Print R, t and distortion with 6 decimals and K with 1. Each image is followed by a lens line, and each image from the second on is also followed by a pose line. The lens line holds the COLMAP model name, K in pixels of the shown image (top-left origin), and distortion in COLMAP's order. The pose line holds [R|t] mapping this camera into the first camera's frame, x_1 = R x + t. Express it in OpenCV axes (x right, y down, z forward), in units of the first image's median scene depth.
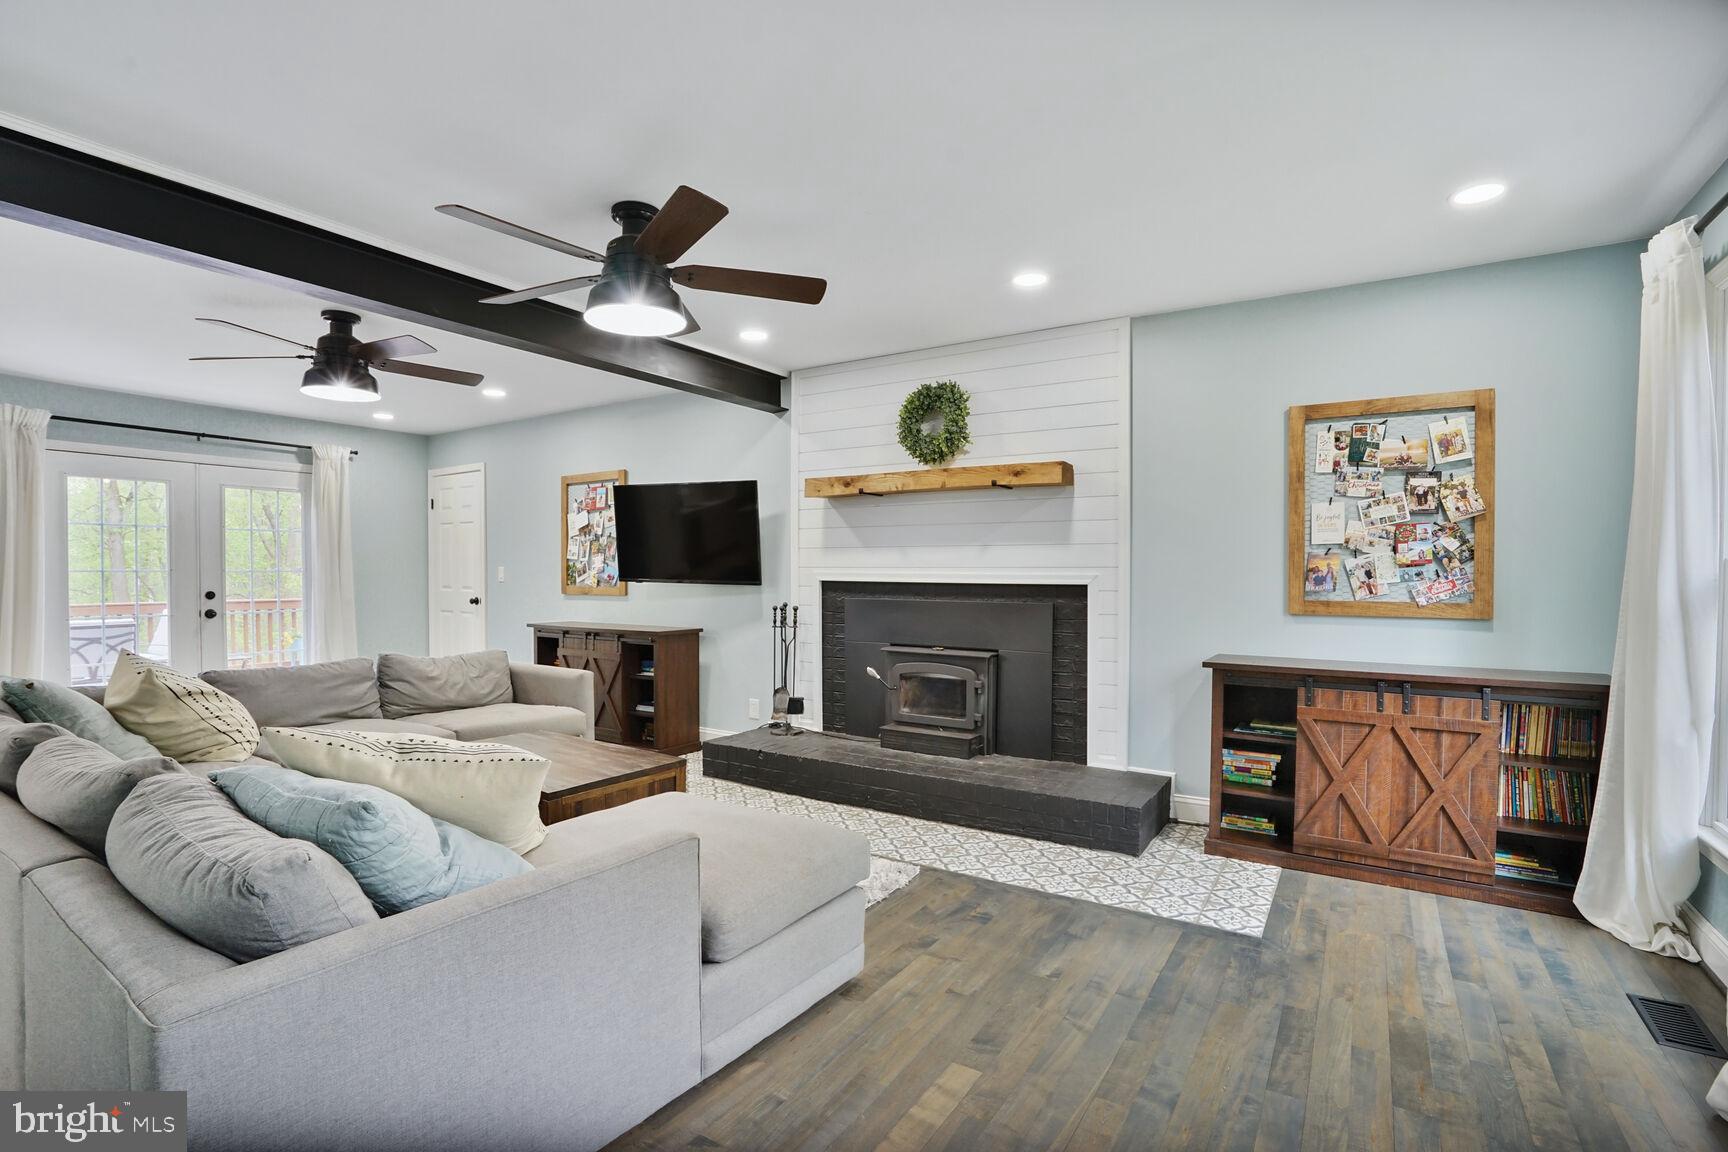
lens RADIAL K [[794.7, 0, 863.7], [0, 794.7, 582.8], [0, 0, 1]] dist [-0.057683, 0.019812]
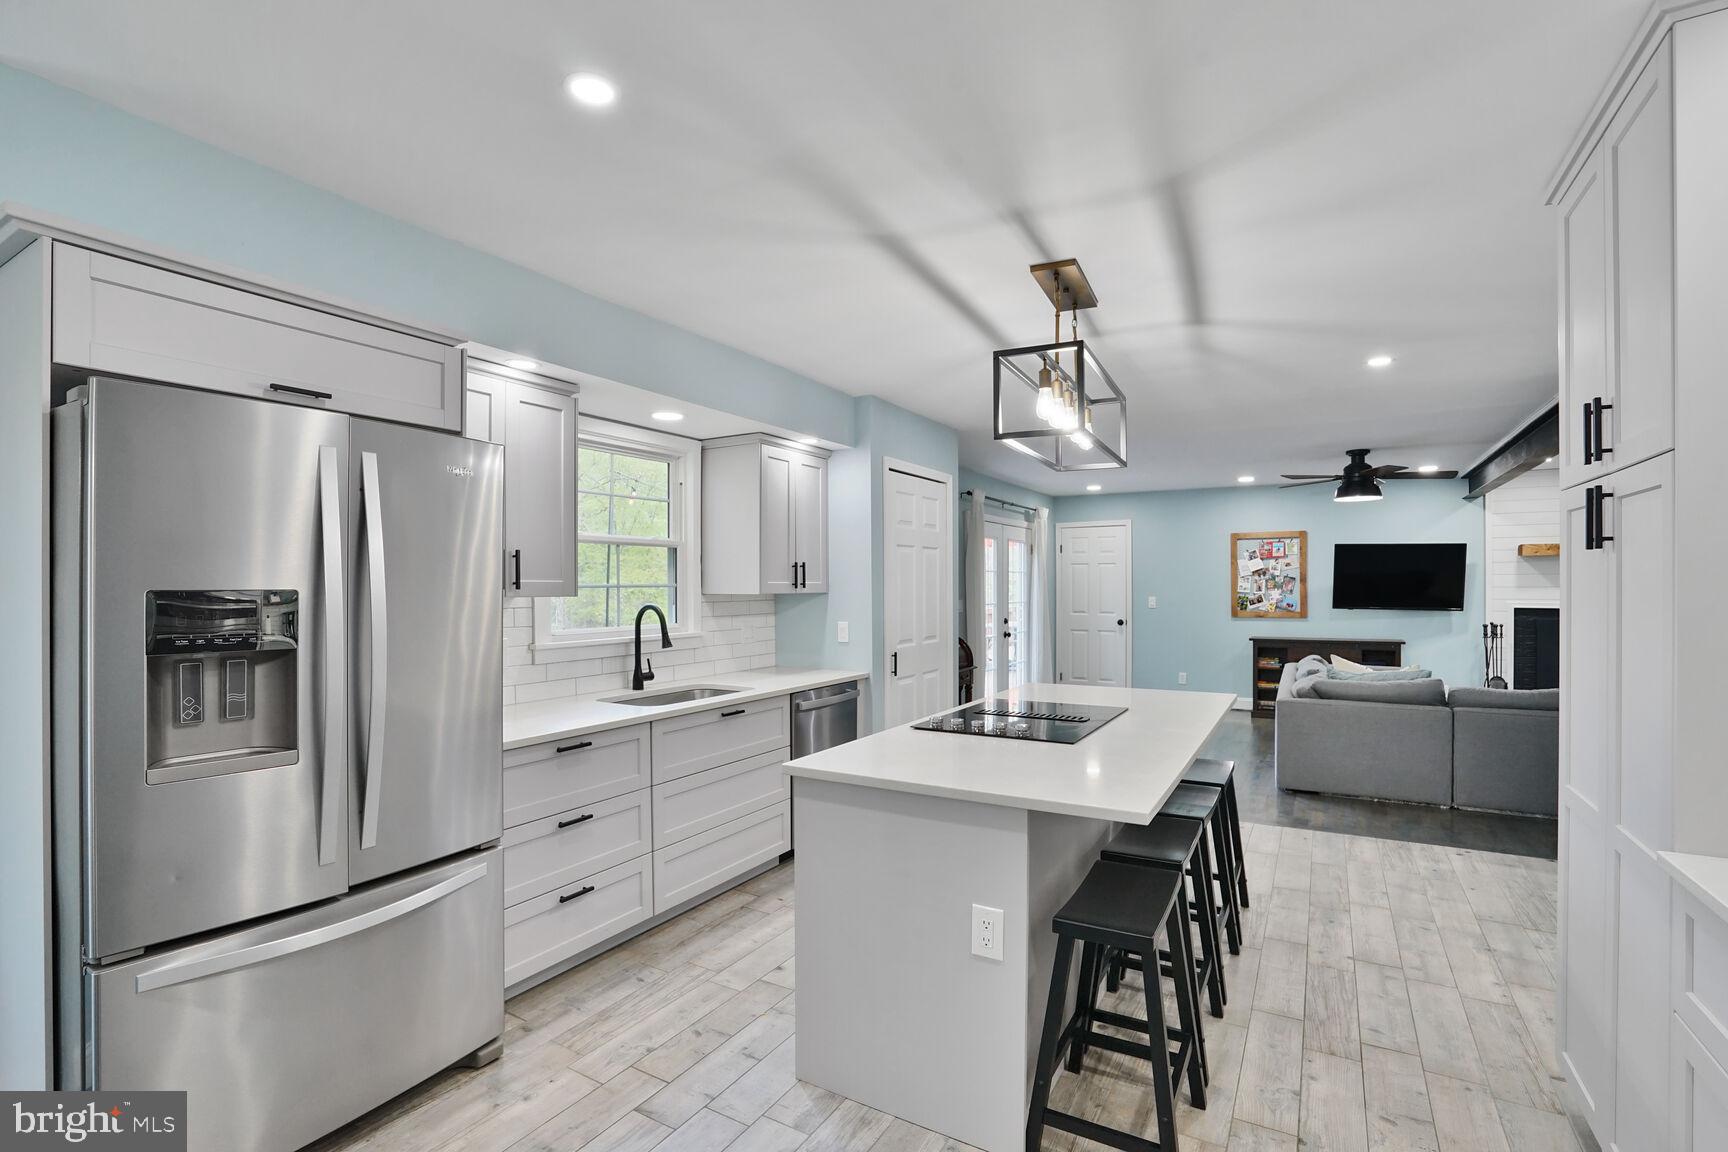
lens RADIAL K [[794.7, 0, 862.3], [0, 794.7, 584.7], [0, 0, 1]] dist [-0.057683, 0.019812]
pose [[0.999412, -0.005856, 0.033787, -1.588193], [0.006367, 0.999867, -0.015029, -0.038995], [-0.033695, 0.015235, 0.999316, -0.539756]]
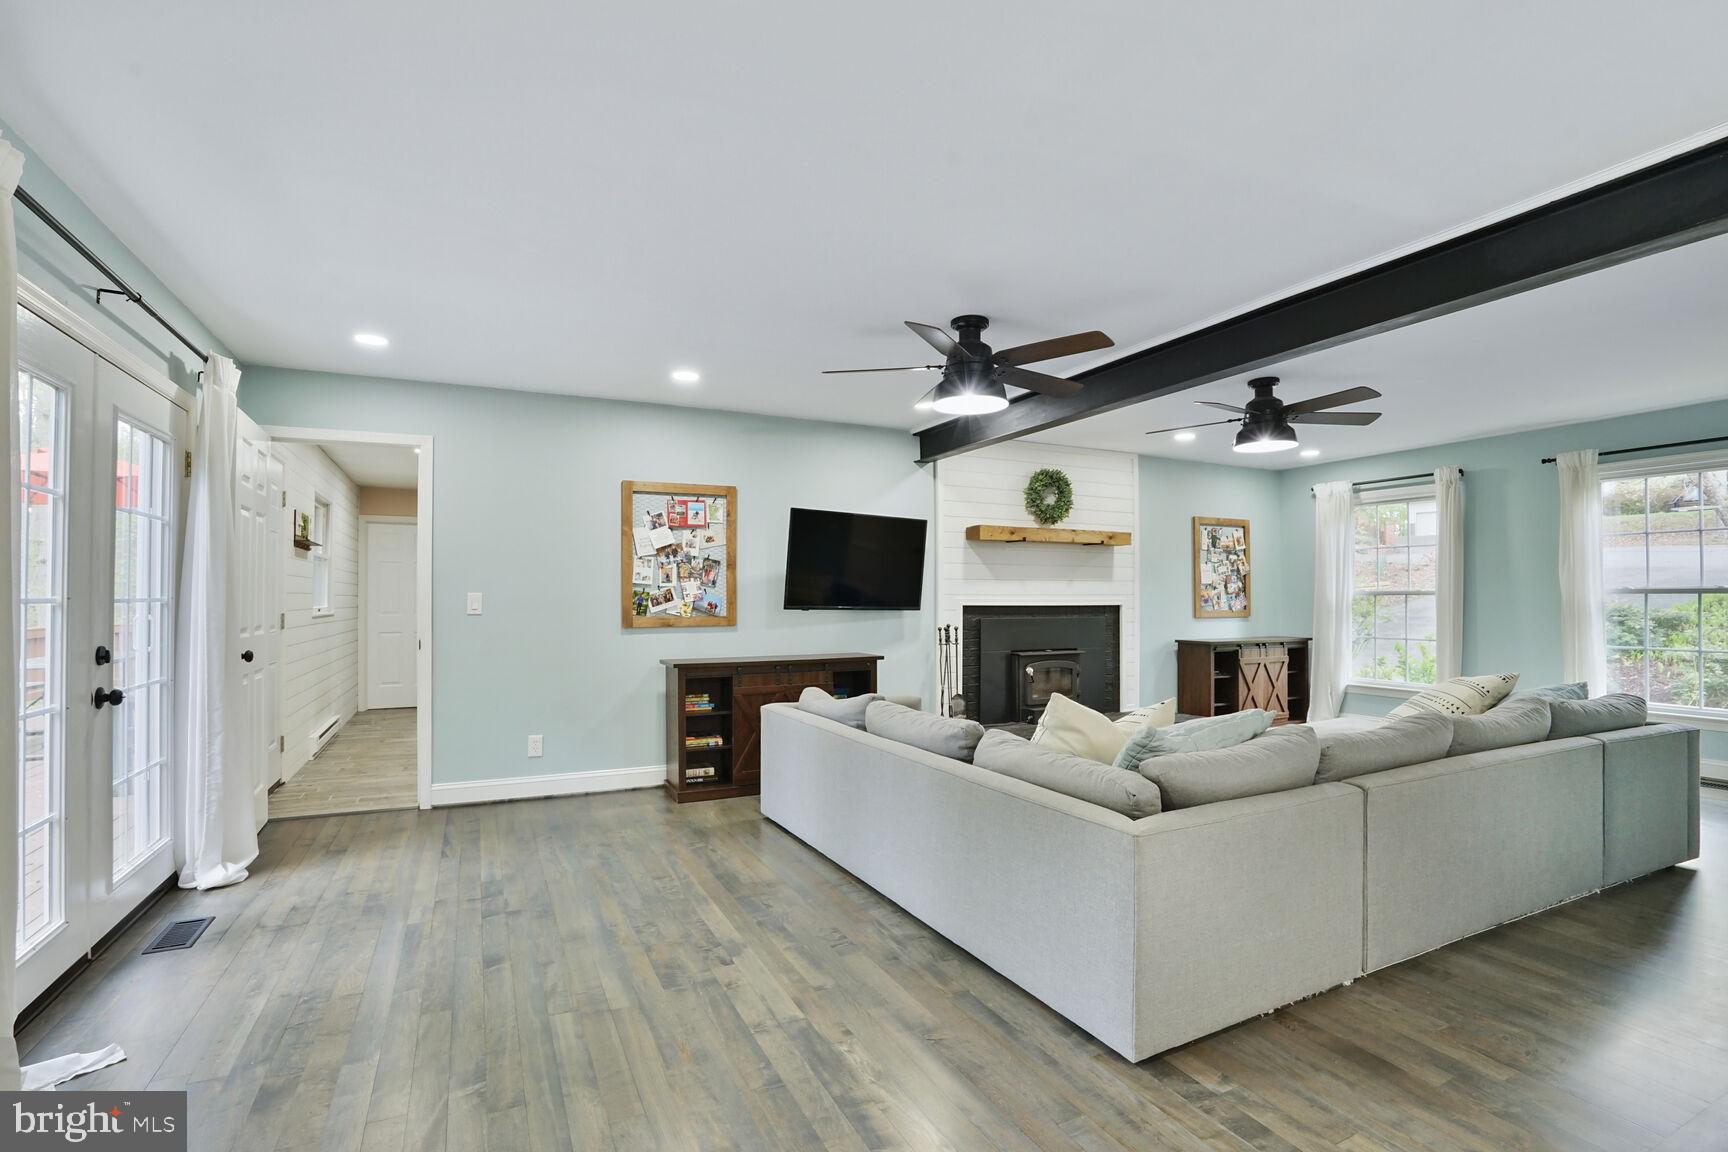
lens RADIAL K [[794.7, 0, 856.7], [0, 794.7, 591.3], [0, 0, 1]] dist [-0.057683, 0.019812]
pose [[0.522092, 0.005534, 0.852871, -1.377269], [0.016632, 0.999723, -0.016668, -0.007783], [-0.852727, 0.022887, 0.521855, 0.561249]]
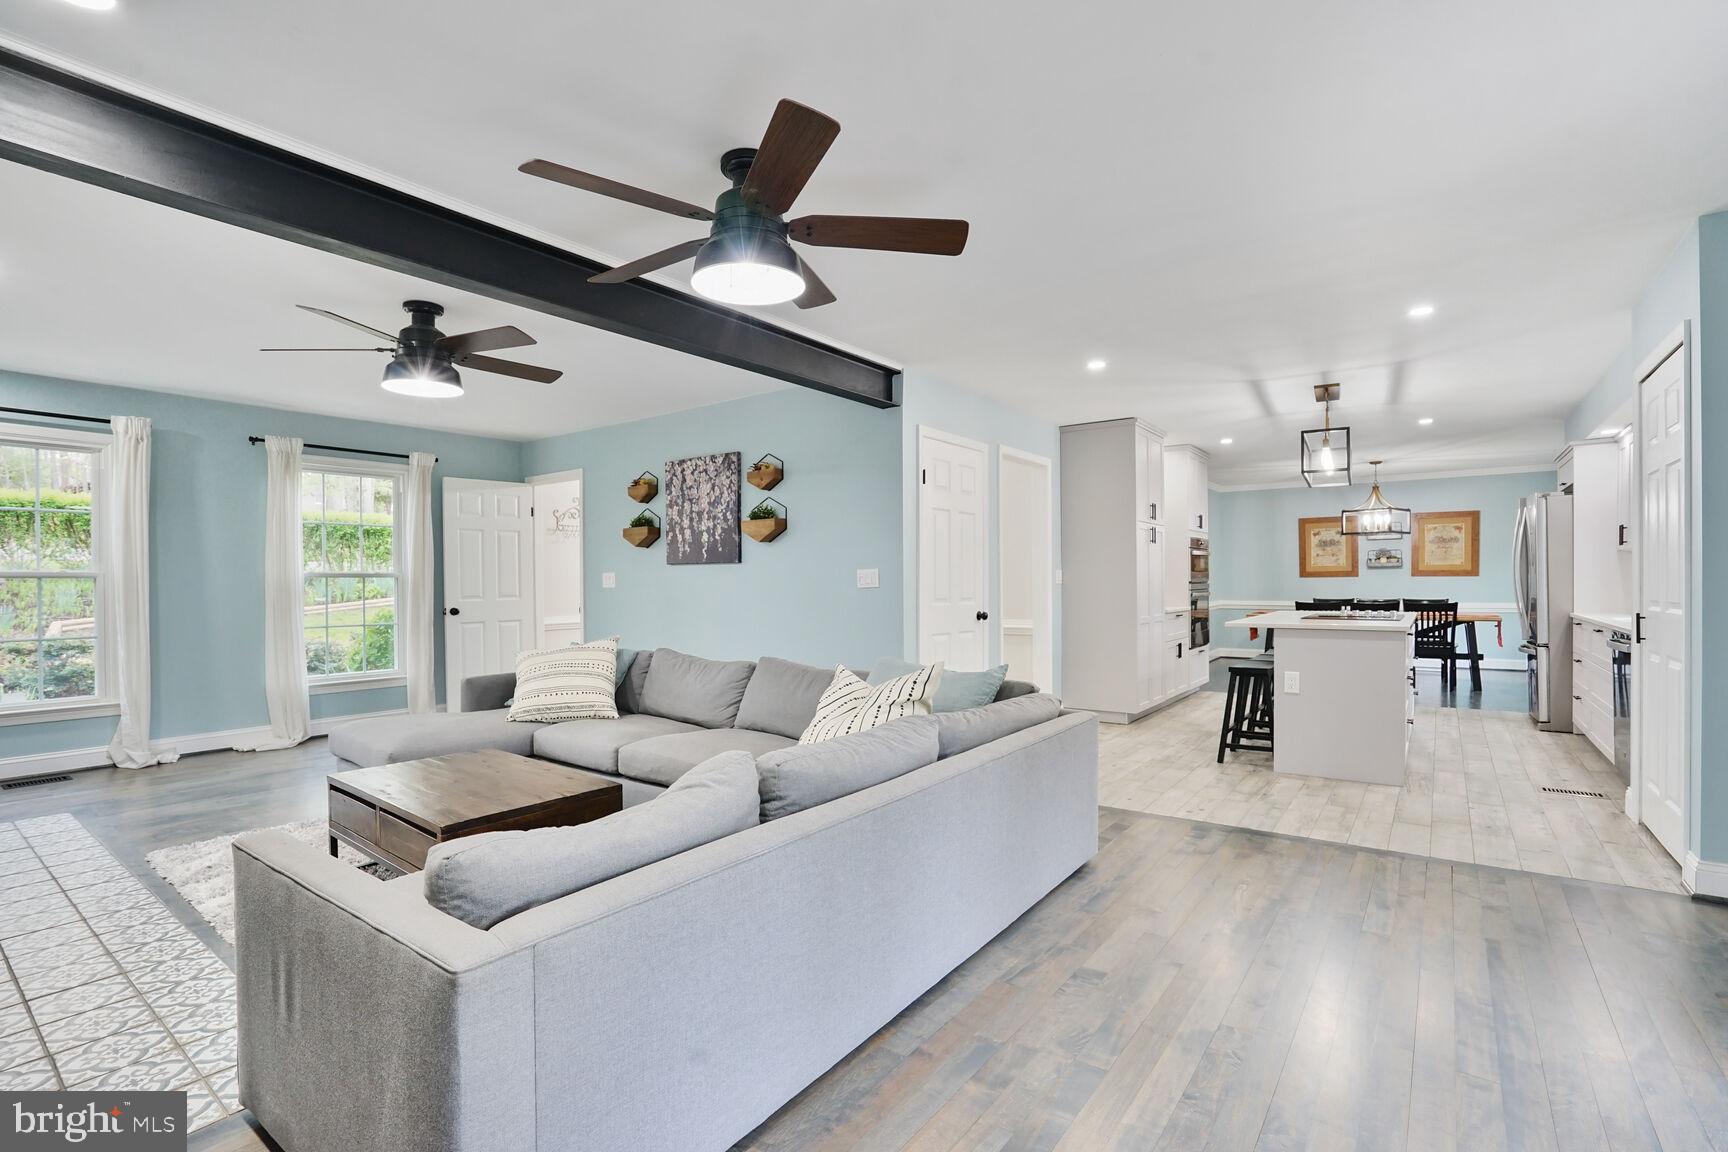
lens RADIAL K [[794.7, 0, 860.1], [0, 794.7, 587.0], [0, 0, 1]] dist [-0.057683, 0.019812]
pose [[-0.997093, 0.003496, 0.076112, -0.723867], [0.005184, 0.999745, 0.021993, -0.012879], [-0.076016, 0.022324, -0.996857, 1.451810]]
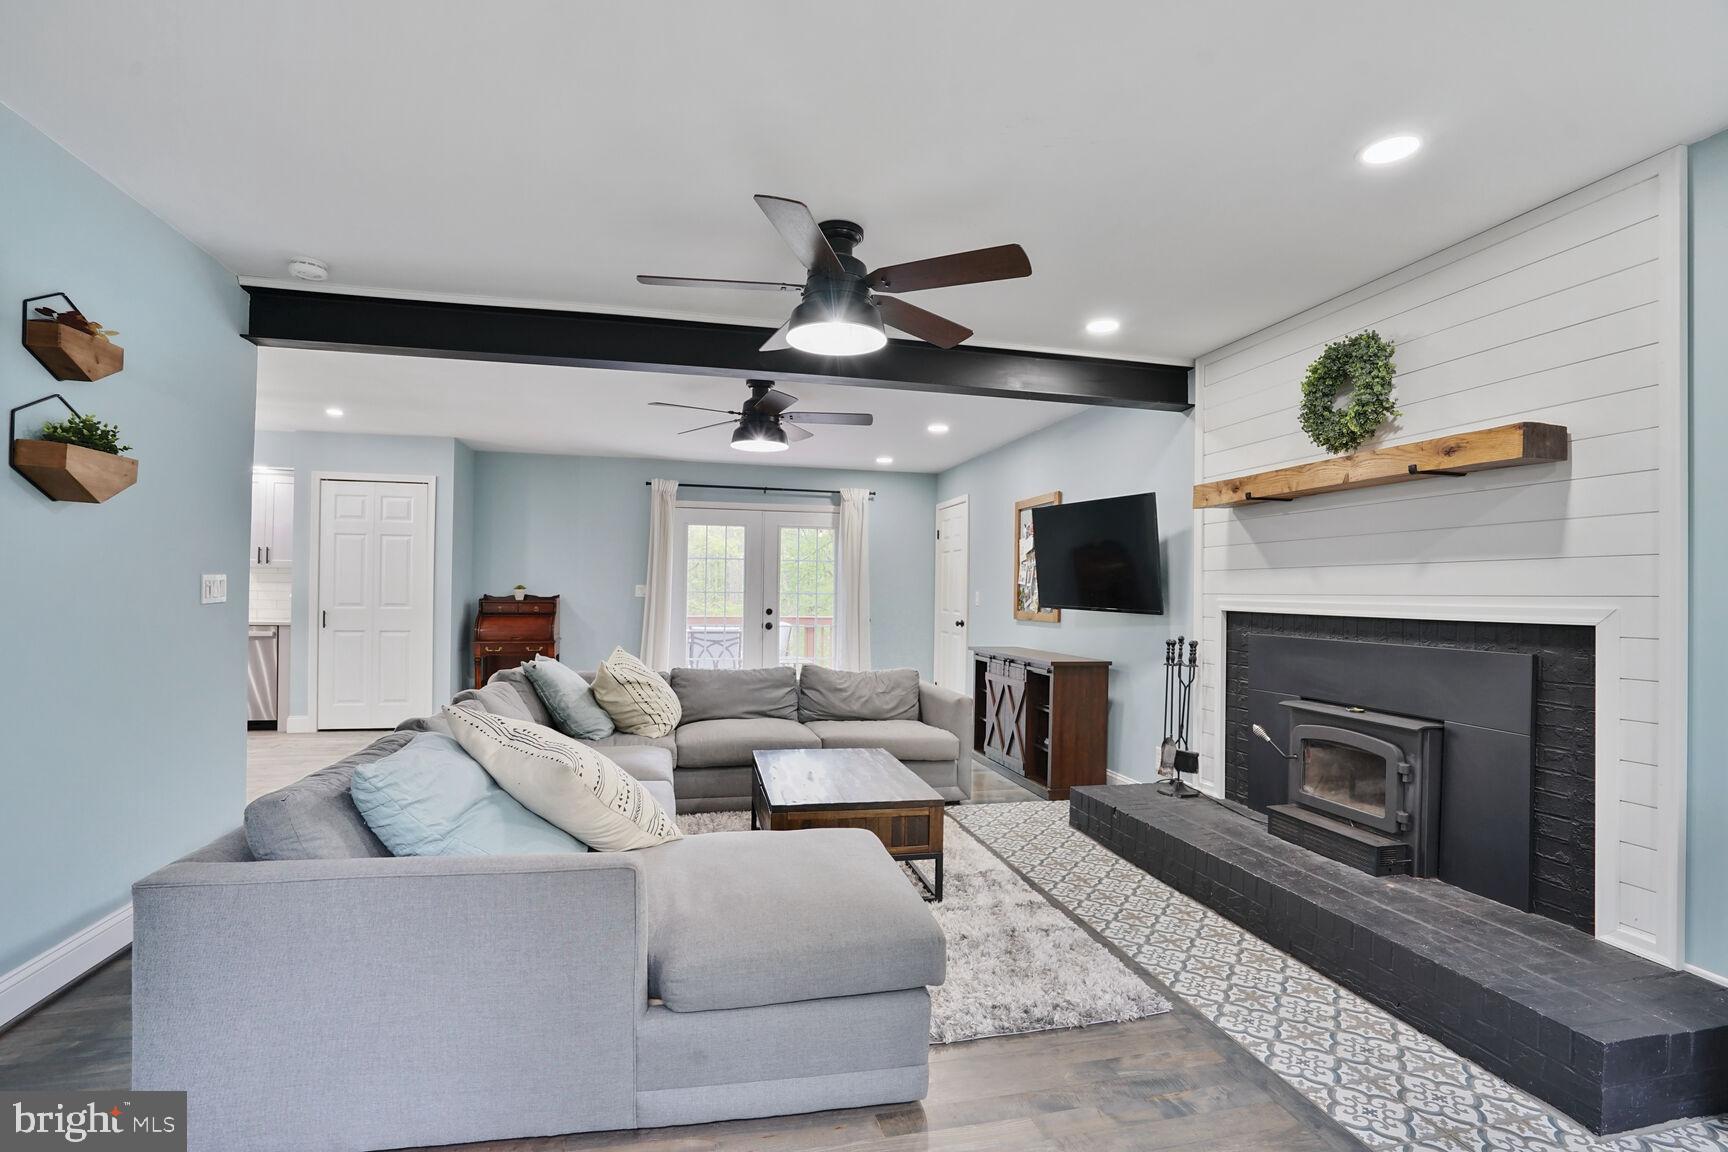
lens RADIAL K [[794.7, 0, 870.6], [0, 794.7, 582.0], [0, 0, 1]] dist [-0.057683, 0.019812]
pose [[0.725903, -0.001530, -0.687795, 0.266450], [-0.022876, 0.999391, -0.026367, -0.002893], [0.687416, 0.034874, 0.725426, 0.202391]]
